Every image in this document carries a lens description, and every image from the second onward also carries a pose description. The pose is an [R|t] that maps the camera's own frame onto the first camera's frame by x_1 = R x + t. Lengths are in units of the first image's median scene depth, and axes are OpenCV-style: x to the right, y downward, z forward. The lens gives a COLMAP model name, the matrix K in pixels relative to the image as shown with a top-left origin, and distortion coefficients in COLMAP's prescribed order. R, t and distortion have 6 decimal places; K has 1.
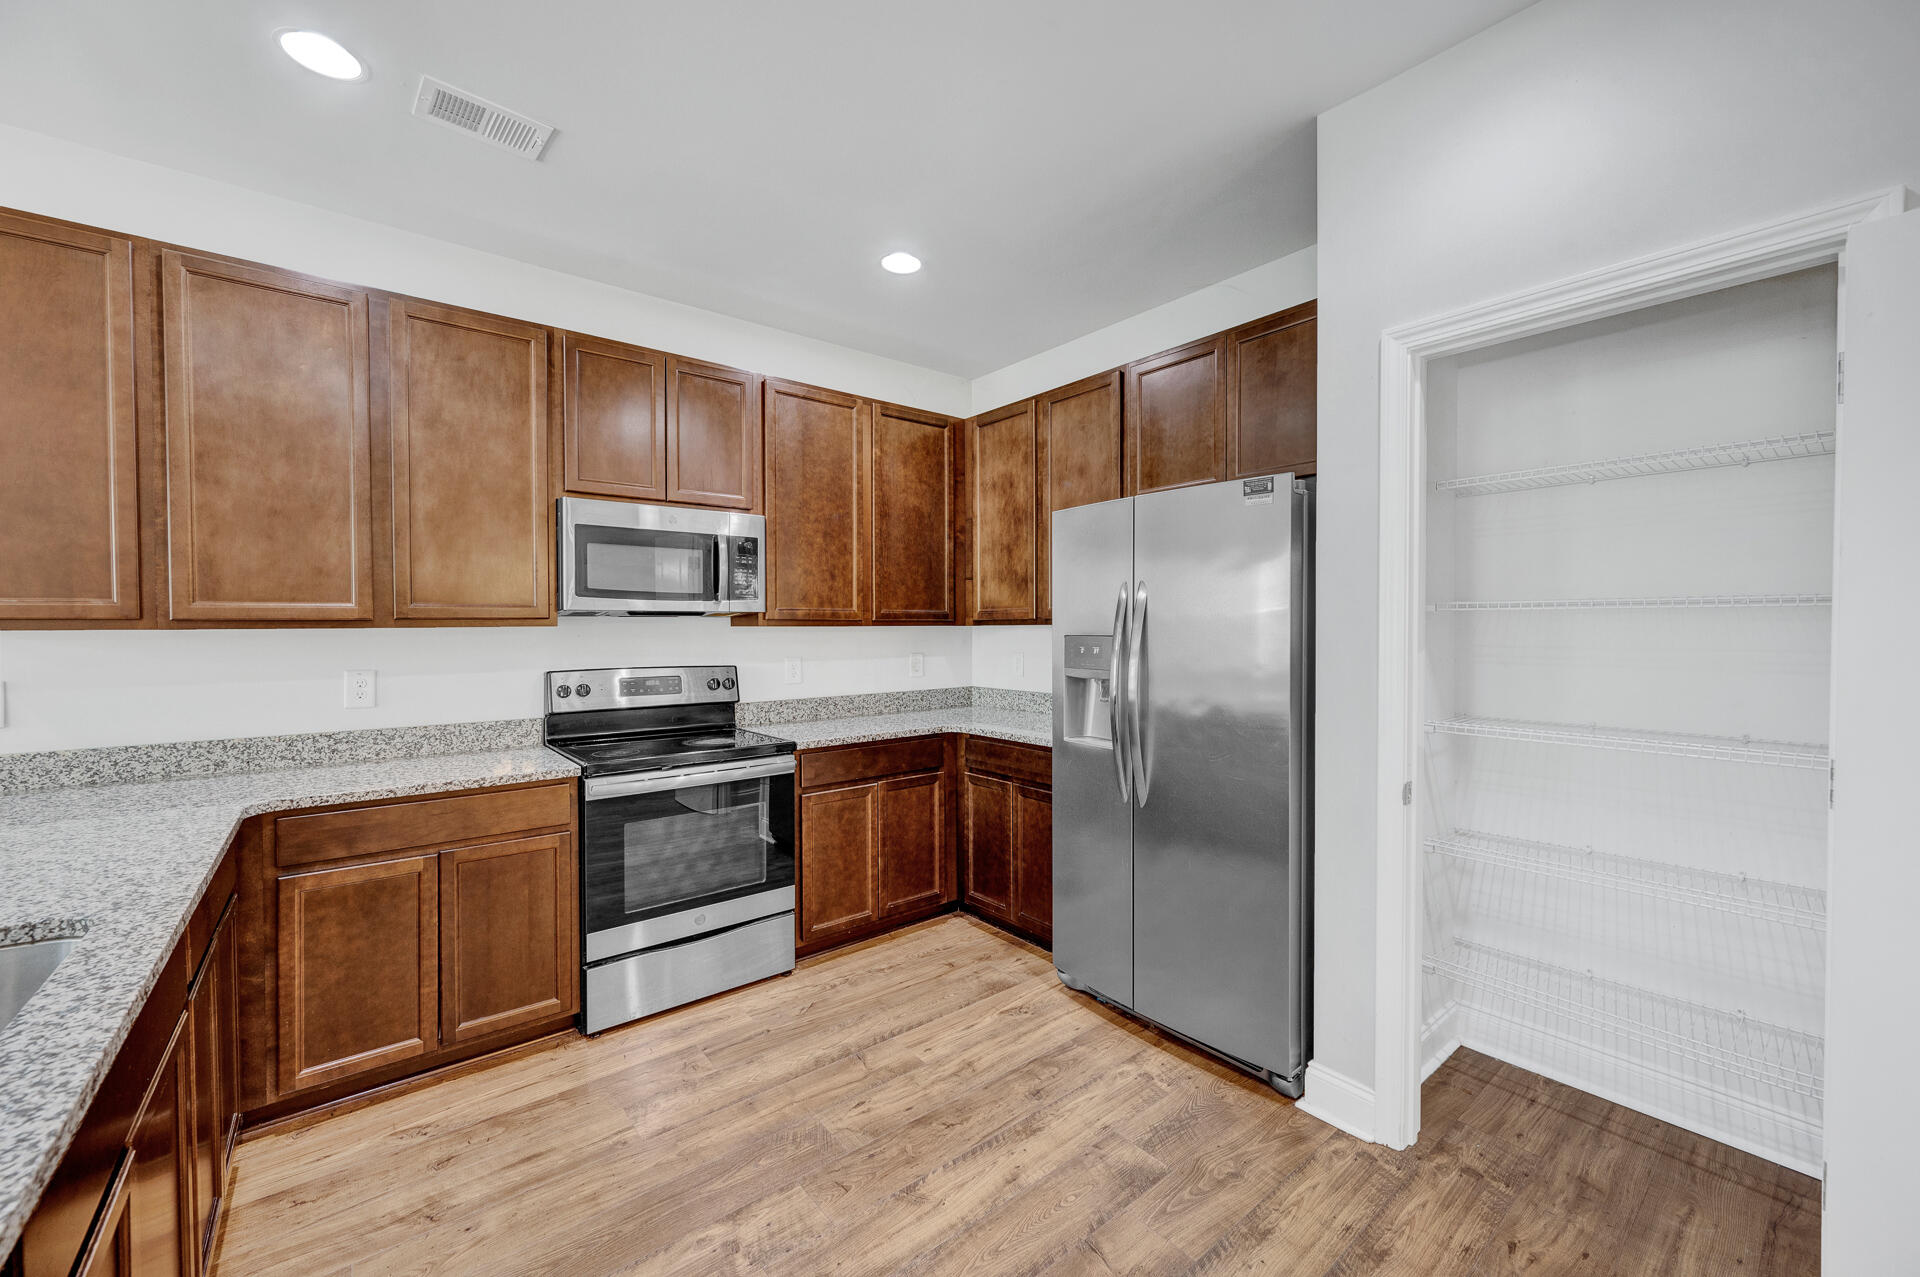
lens RADIAL K [[755.6, 0, 946.7], [0, 755.6, 639.0], [0, 0, 1]] dist [0.002370, 0.000052]
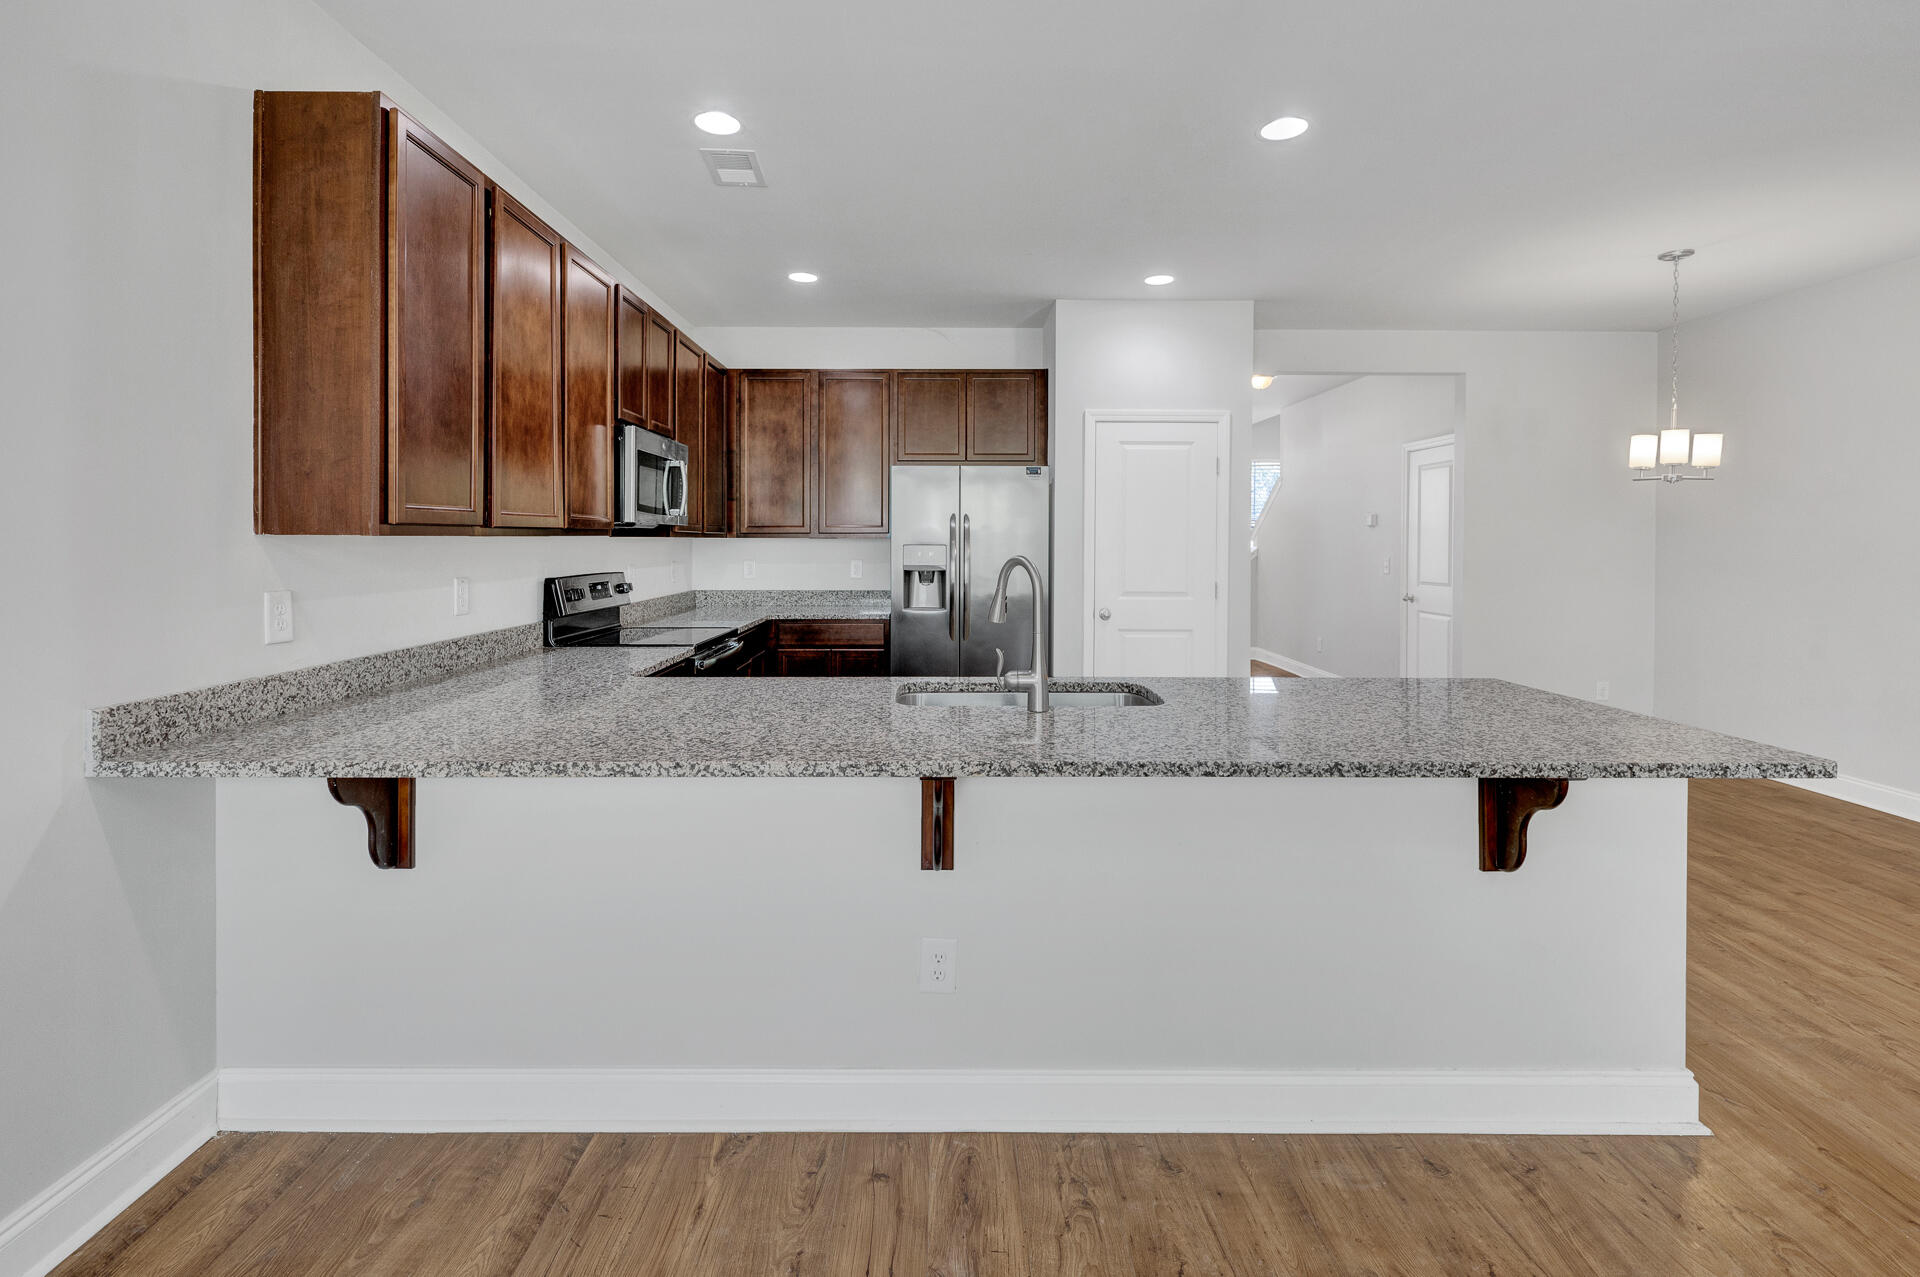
lens RADIAL K [[876.2, 0, 946.7], [0, 876.2, 542.0], [0, 0, 1]] dist [0.002418, -0.001072]
pose [[0.626904, 0.005756, 0.779076, -1.093051], [0.005824, 0.999910, -0.012074, 0.010156], [-0.779075, 0.012107, 0.626814, -0.198116]]
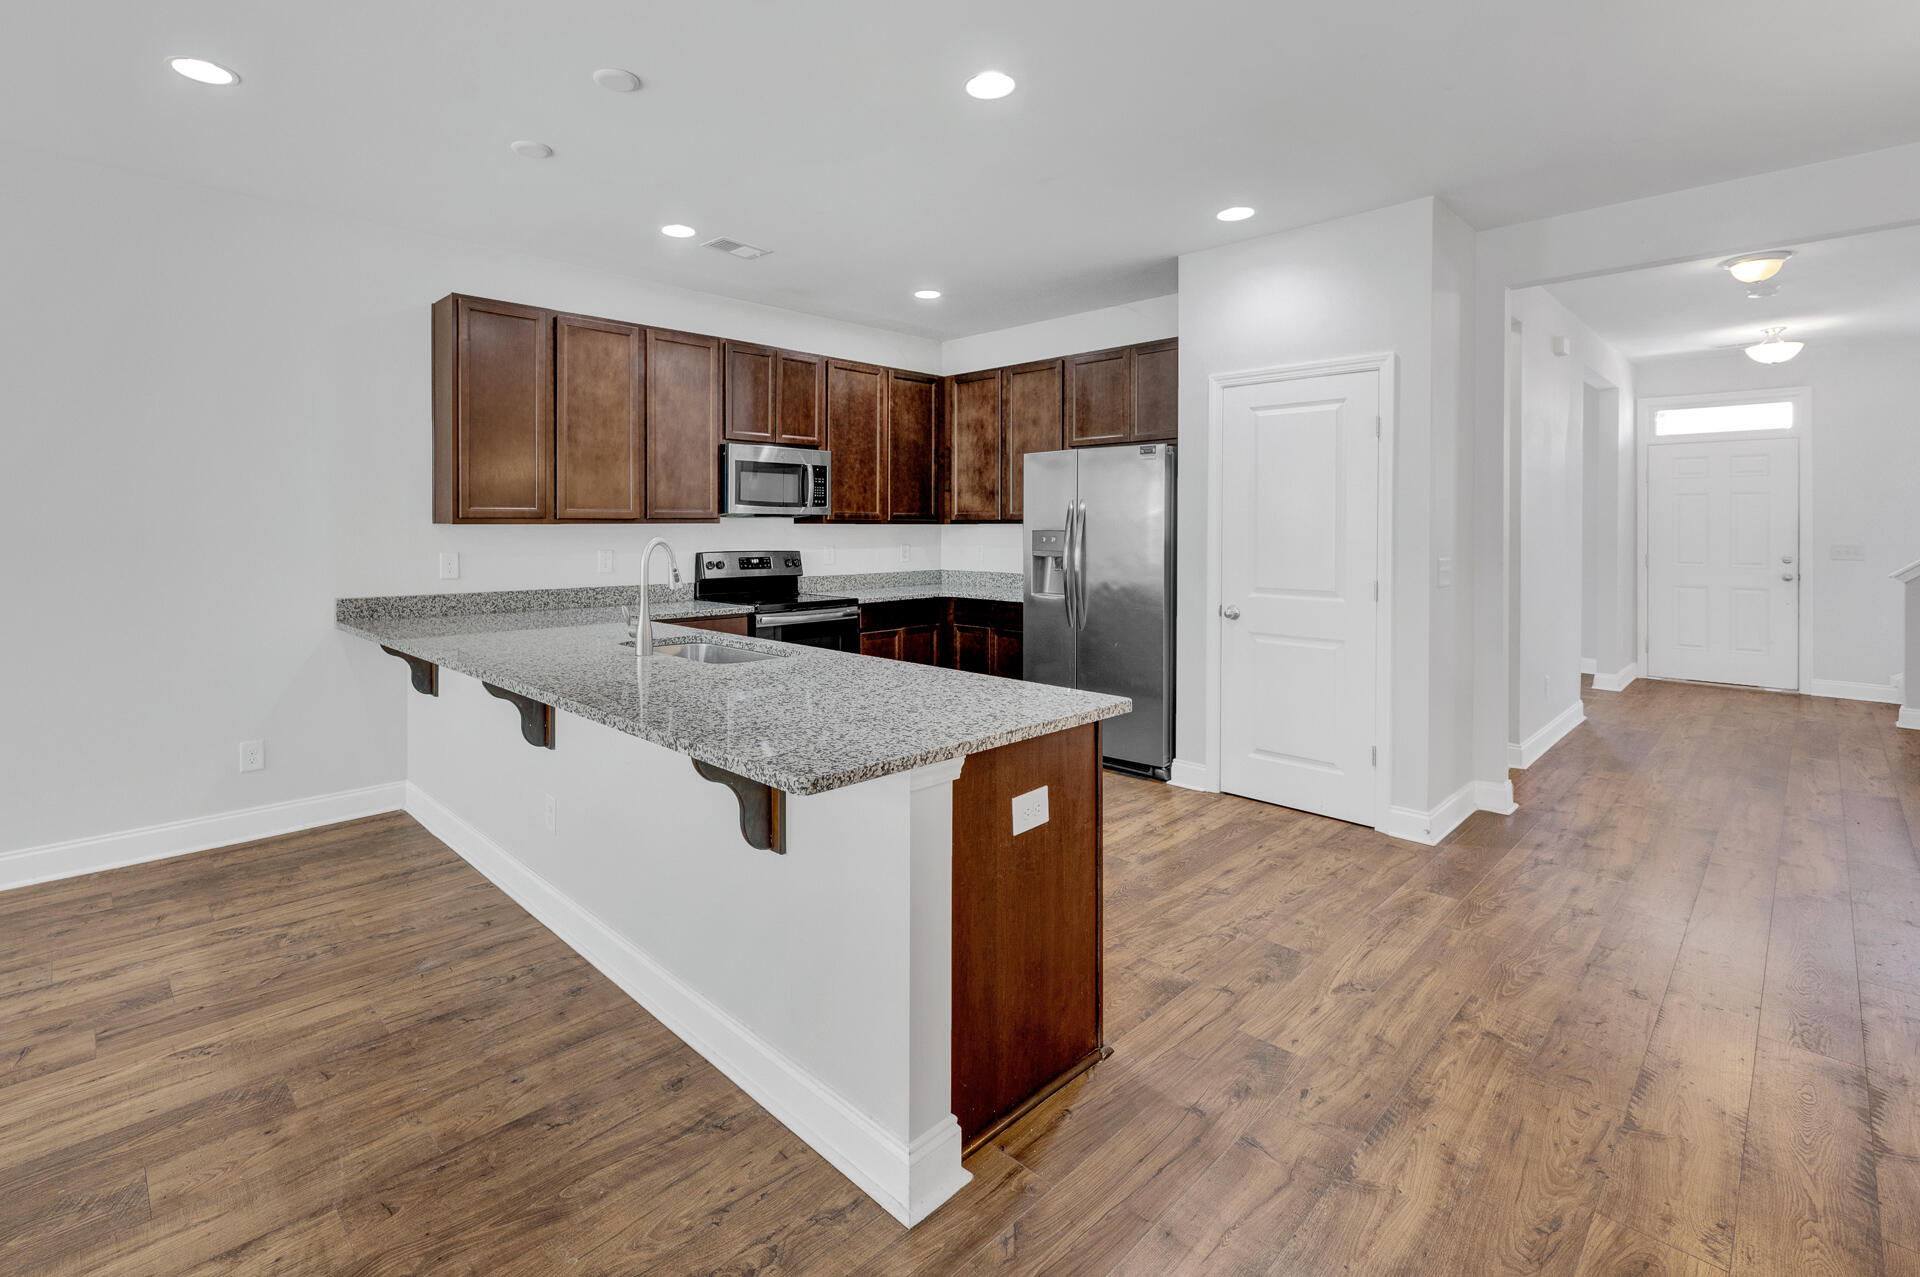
lens RADIAL K [[876.2, 0, 856.8], [0, 876.2, 530.3], [0, 0, 1]] dist [0.002418, -0.001072]
pose [[0.998272, 0.005176, 0.058528, -0.297926], [-0.004520, 0.999926, -0.011336, 0.015744], [-0.058582, 0.011052, 0.998221, -0.774269]]
